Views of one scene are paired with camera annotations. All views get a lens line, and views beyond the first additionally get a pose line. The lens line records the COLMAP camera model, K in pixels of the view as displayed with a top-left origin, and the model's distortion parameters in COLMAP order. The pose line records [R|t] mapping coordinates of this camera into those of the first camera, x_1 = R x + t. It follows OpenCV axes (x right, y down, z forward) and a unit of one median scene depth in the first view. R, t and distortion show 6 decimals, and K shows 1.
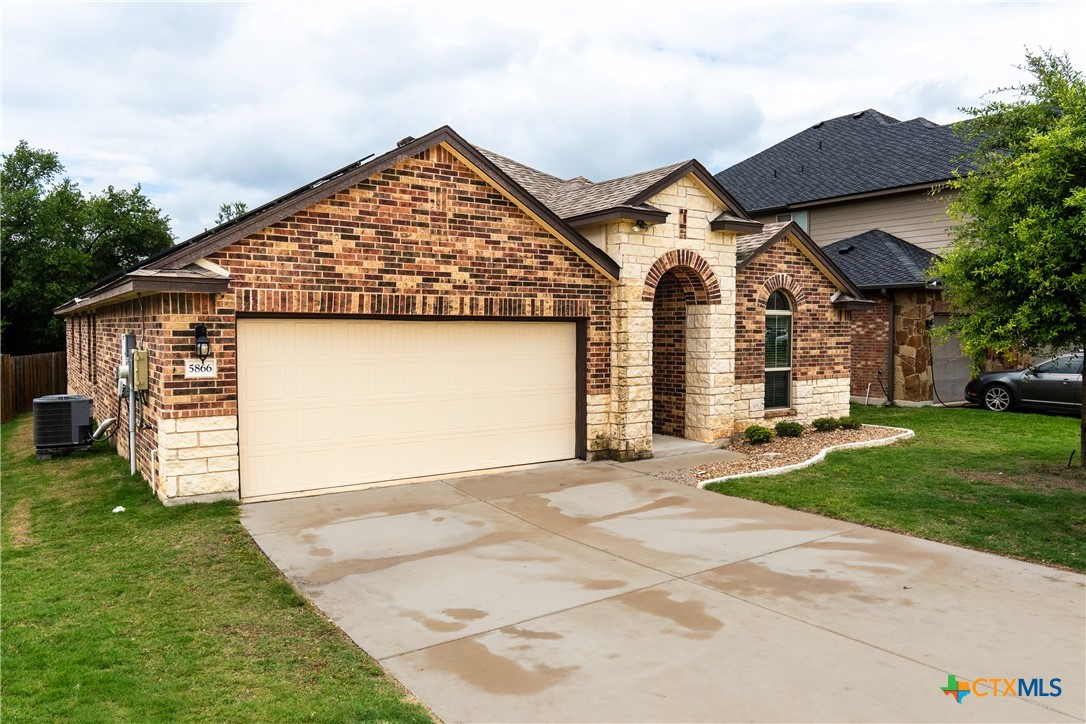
lens RADIAL K [[769.4, 0, 546.1], [0, 769.4, 365.6], [0, 0, 1]] dist [-0.057714, -0.000970]
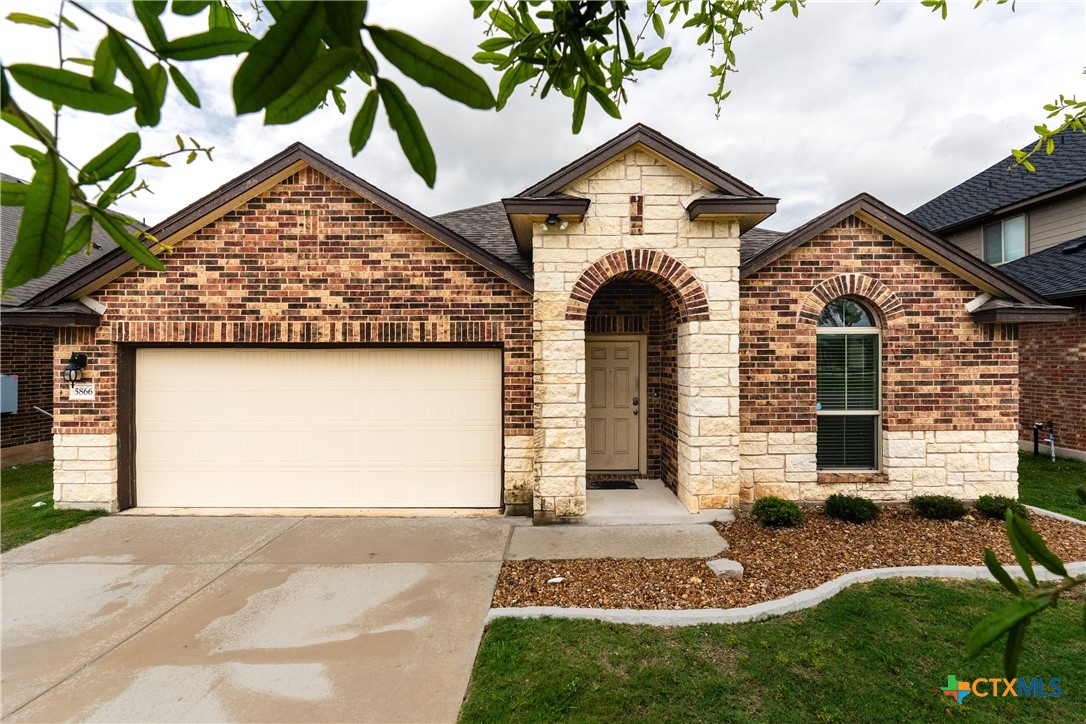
lens RADIAL K [[477.6, 0, 540.0], [0, 477.6, 357.4], [0, 0, 1]] dist [-0.022269, 0.001219]
pose [[0.823761, -0.004729, -0.566918, 0.380139], [-0.022716, 0.998887, -0.041339, -0.025348], [0.566482, 0.046932, 0.822736, 0.592571]]
